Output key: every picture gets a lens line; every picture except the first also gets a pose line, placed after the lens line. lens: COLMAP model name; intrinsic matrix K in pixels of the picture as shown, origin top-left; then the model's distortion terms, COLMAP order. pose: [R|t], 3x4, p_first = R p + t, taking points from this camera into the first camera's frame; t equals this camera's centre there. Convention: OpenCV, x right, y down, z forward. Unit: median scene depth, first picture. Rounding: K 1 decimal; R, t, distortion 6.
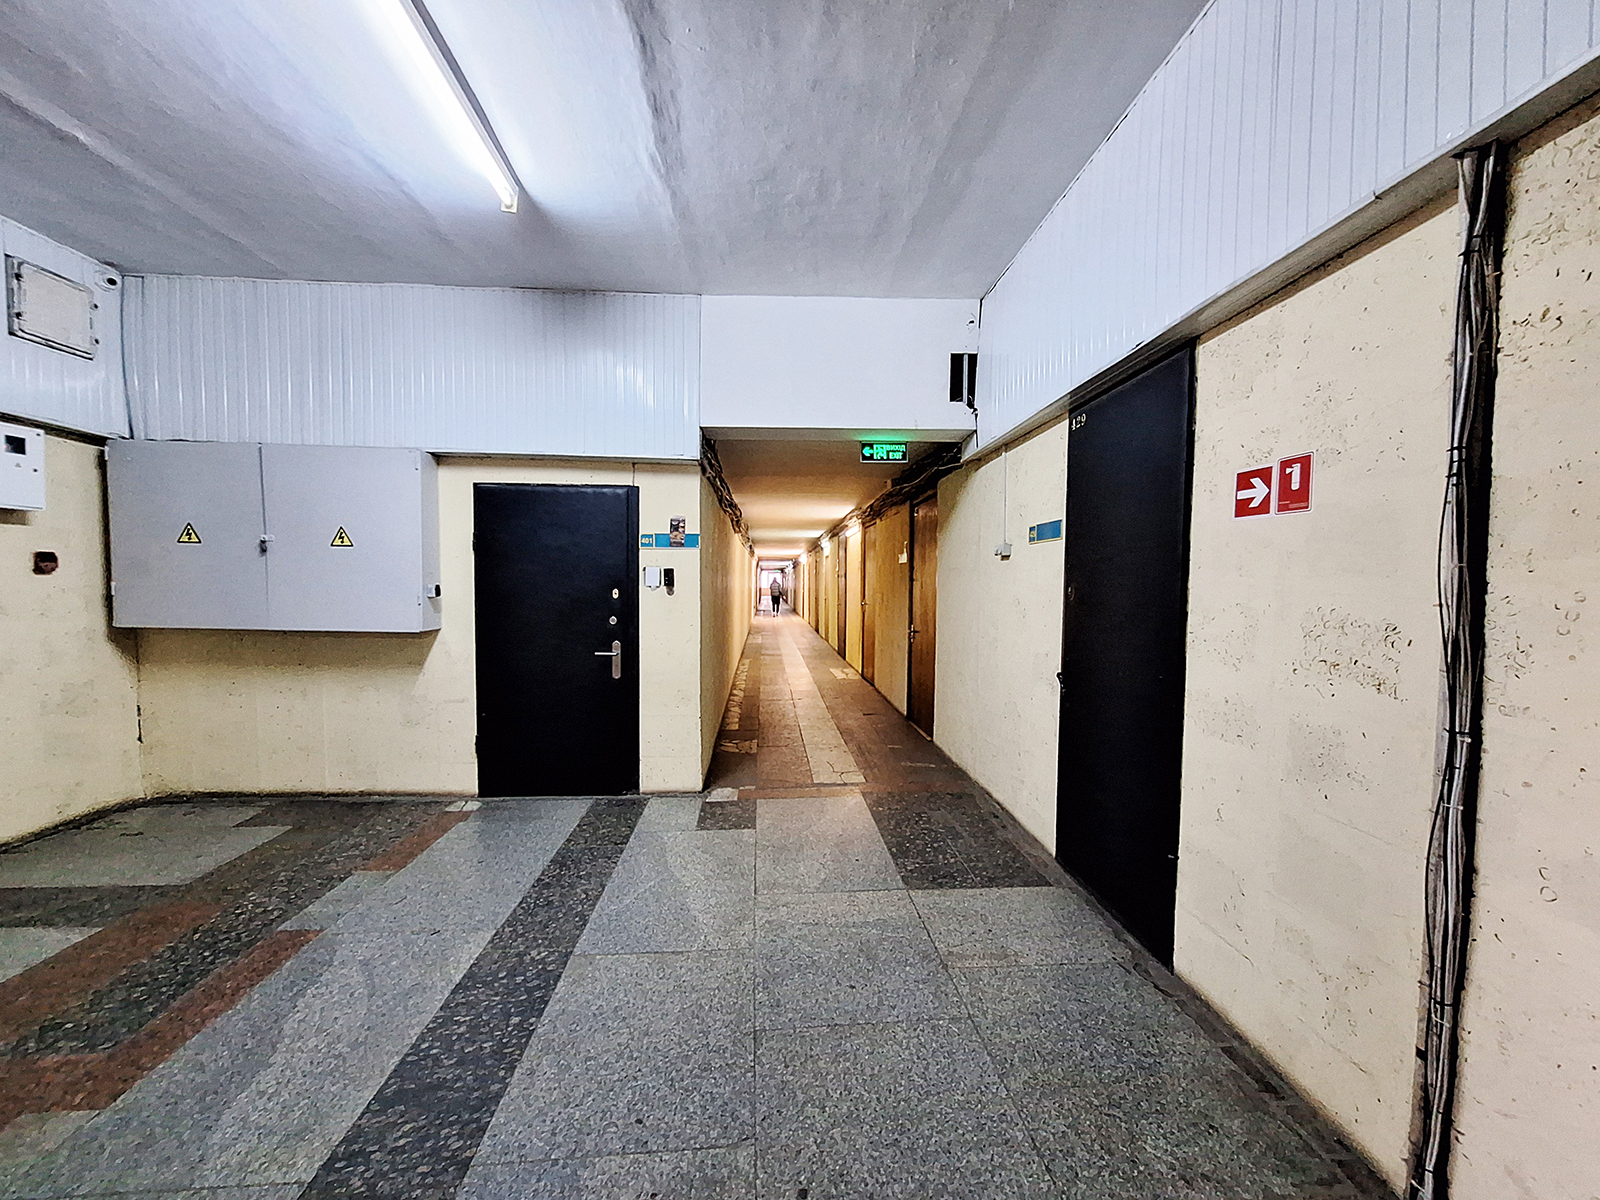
lens RADIAL K [[629.3, 0, 797.6], [0, 629.3, 609.6], [0, 0, 1]] dist [-0.000464, -0.000306]
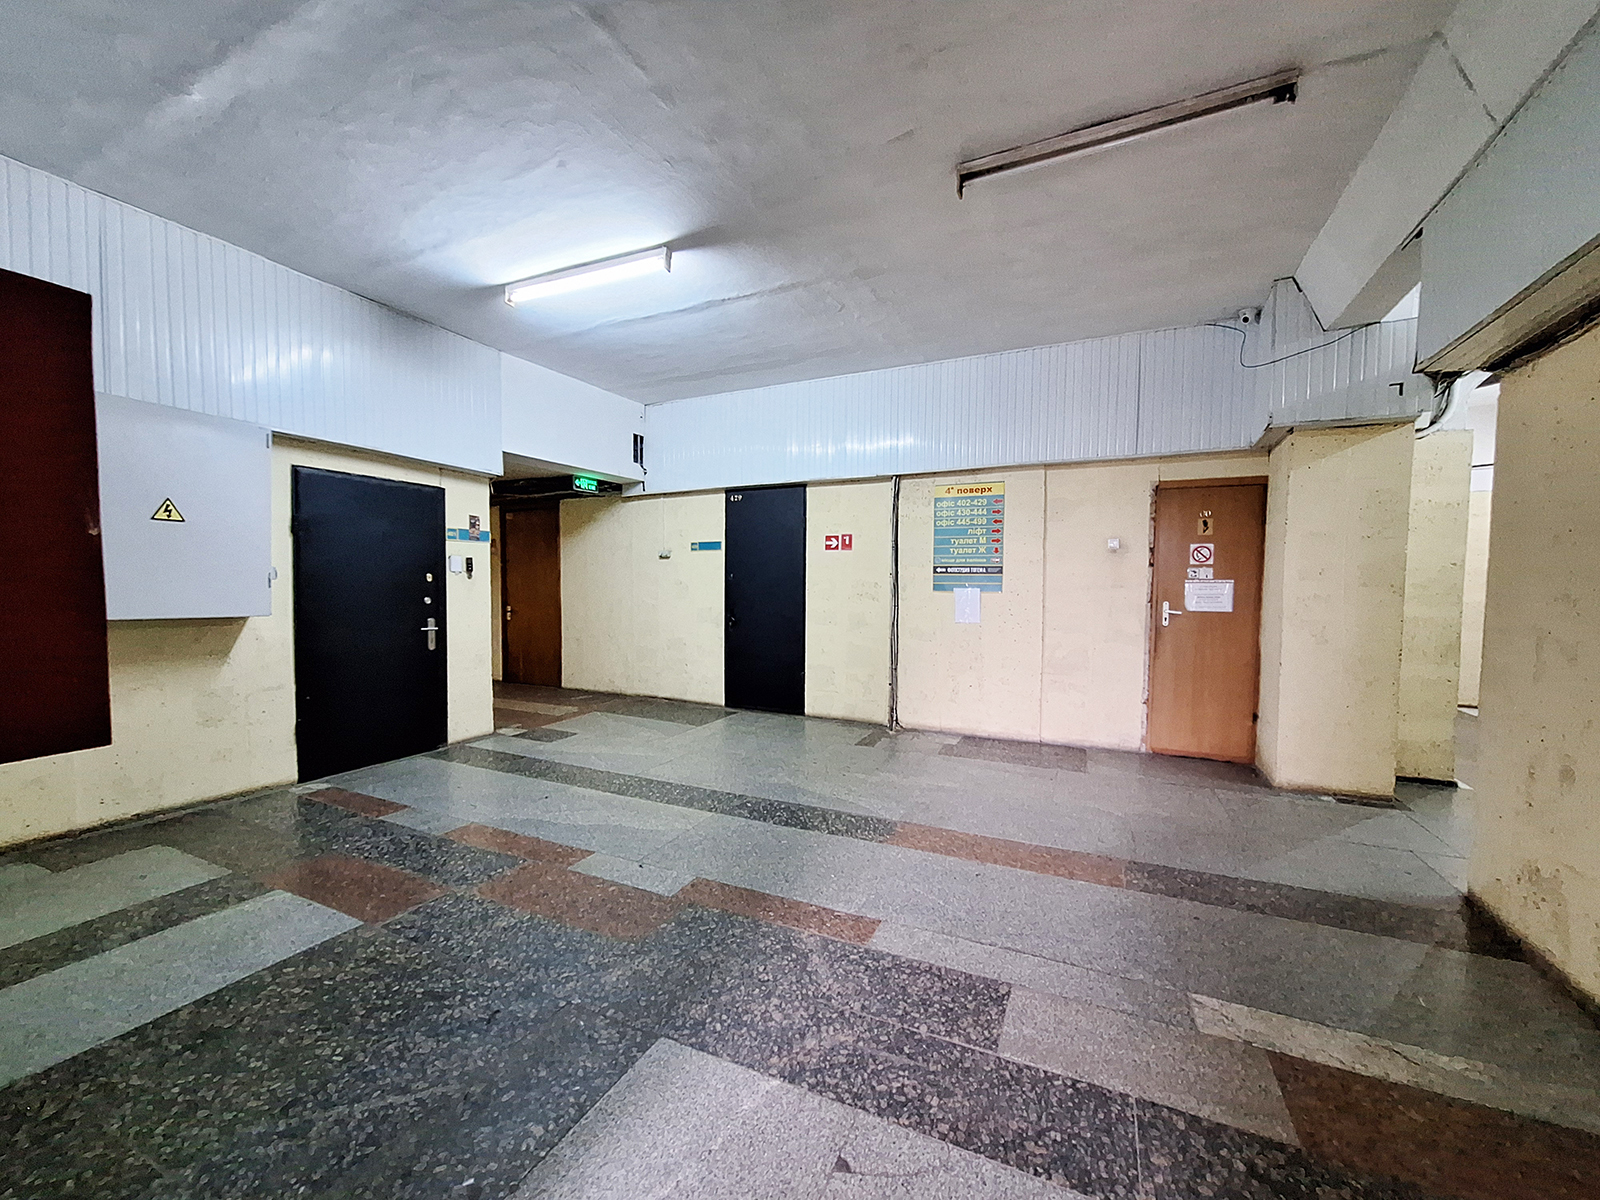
lens RADIAL K [[629.3, 0, 803.0], [0, 629.3, 603.7], [0, 0, 1]] dist [-0.000464, -0.000306]
pose [[0.479857, -0.031803, 0.876770, -0.996547], [0.034301, 0.999259, 0.017473, 0.026784], [-0.876676, 0.021690, 0.480593, -0.173613]]
